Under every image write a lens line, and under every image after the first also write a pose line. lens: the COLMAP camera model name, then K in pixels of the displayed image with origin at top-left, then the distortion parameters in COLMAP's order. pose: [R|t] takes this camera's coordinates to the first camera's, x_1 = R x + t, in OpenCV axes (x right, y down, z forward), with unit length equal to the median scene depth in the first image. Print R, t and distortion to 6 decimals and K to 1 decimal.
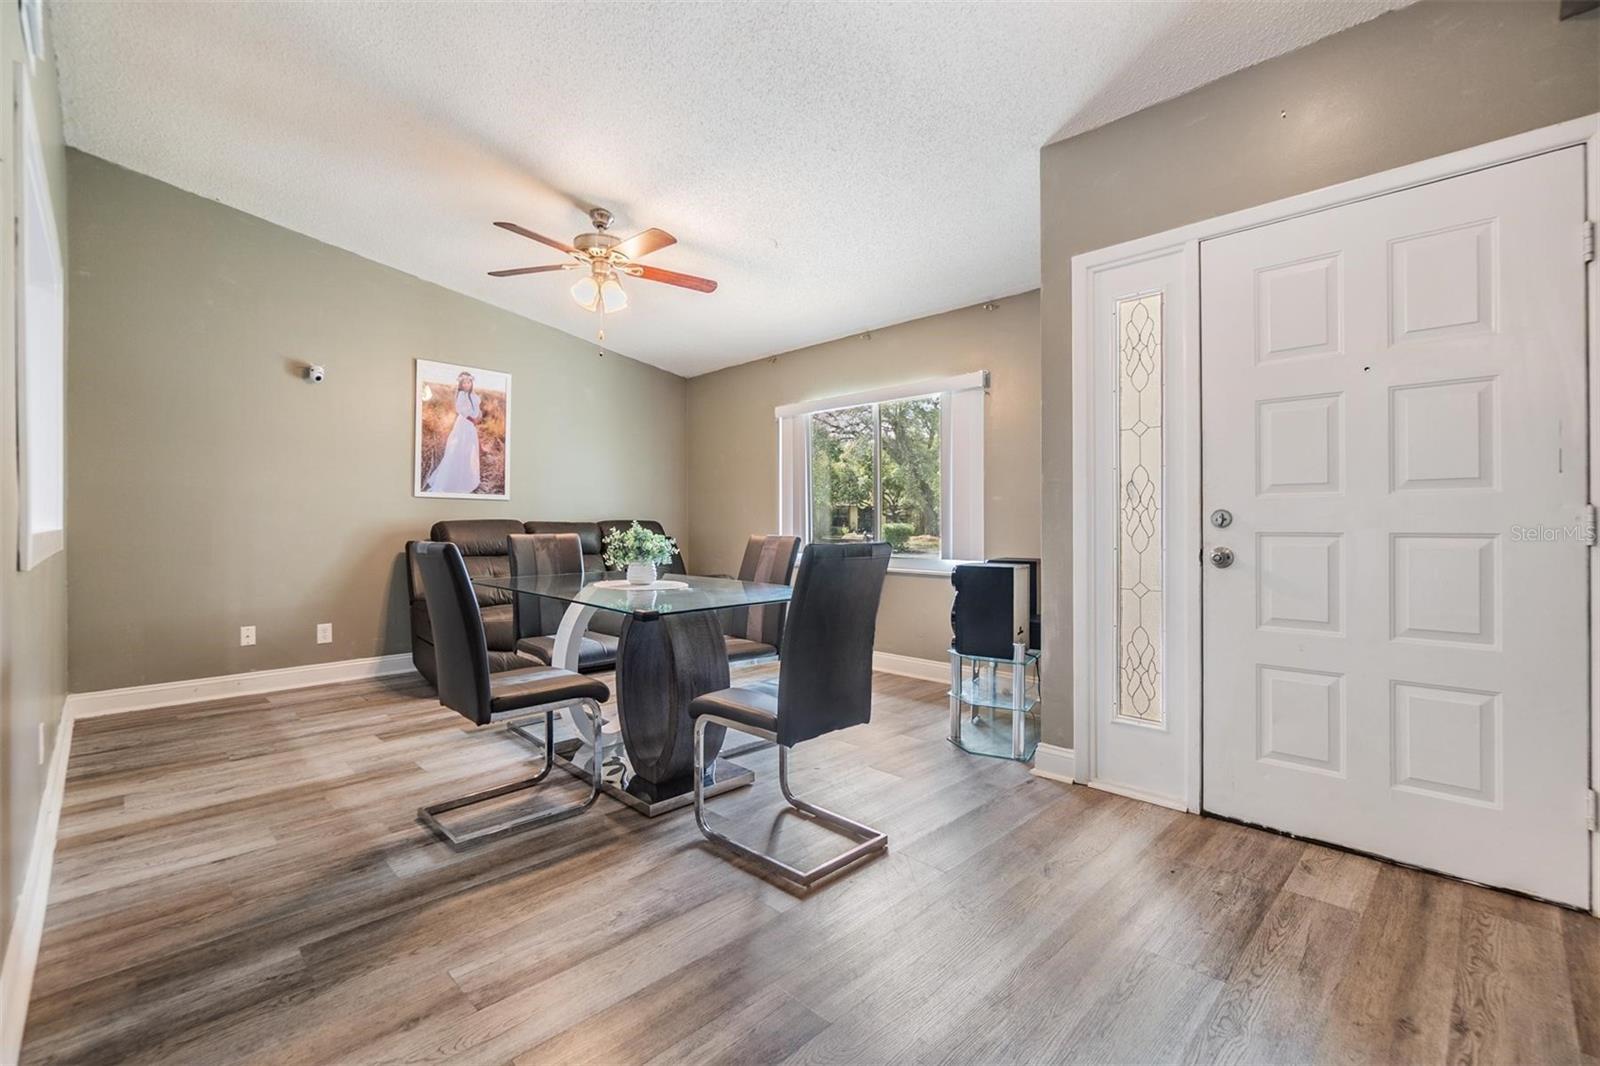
lens RADIAL K [[698.9, 0, 796.3], [0, 698.9, 529.6], [0, 0, 1]] dist [-0.003862, 0.000777]
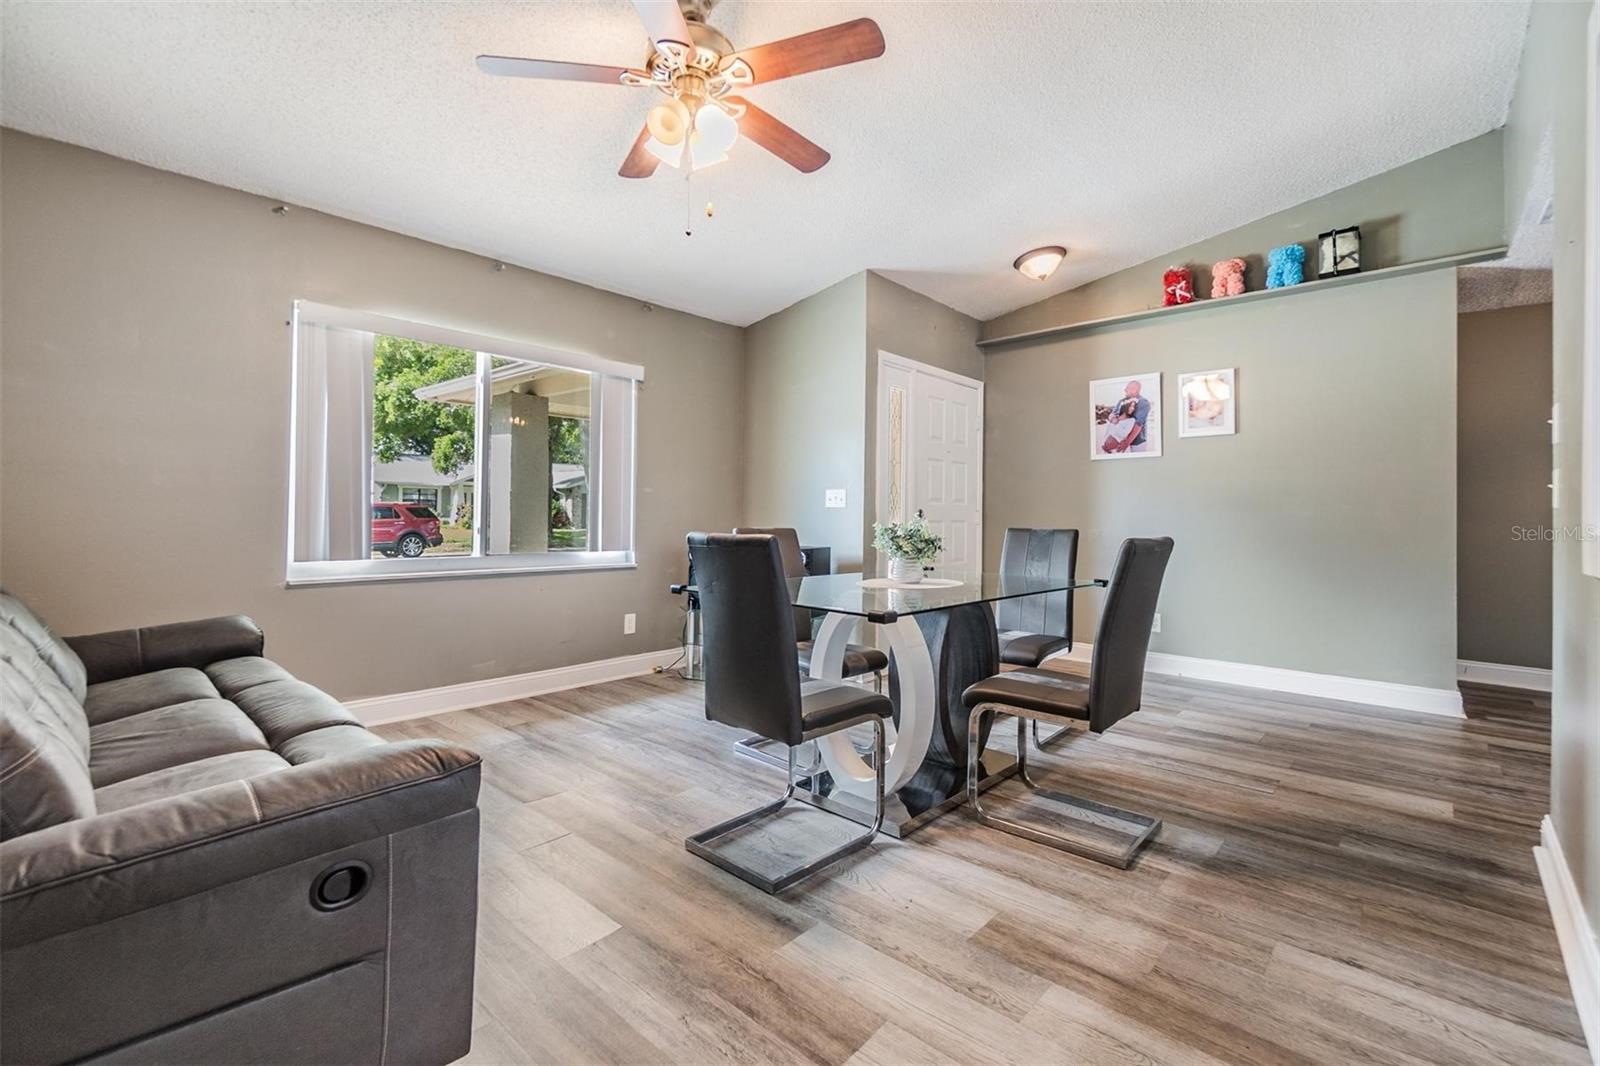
lens RADIAL K [[698.9, 0, 796.3], [0, 698.9, 518.3], [0, 0, 1]] dist [-0.003862, 0.000777]
pose [[-0.049167, -0.004385, 0.998781, -1.487783], [-0.000908, 0.999990, 0.004346, -0.012902], [-0.998790, -0.000694, -0.049170, 1.574781]]
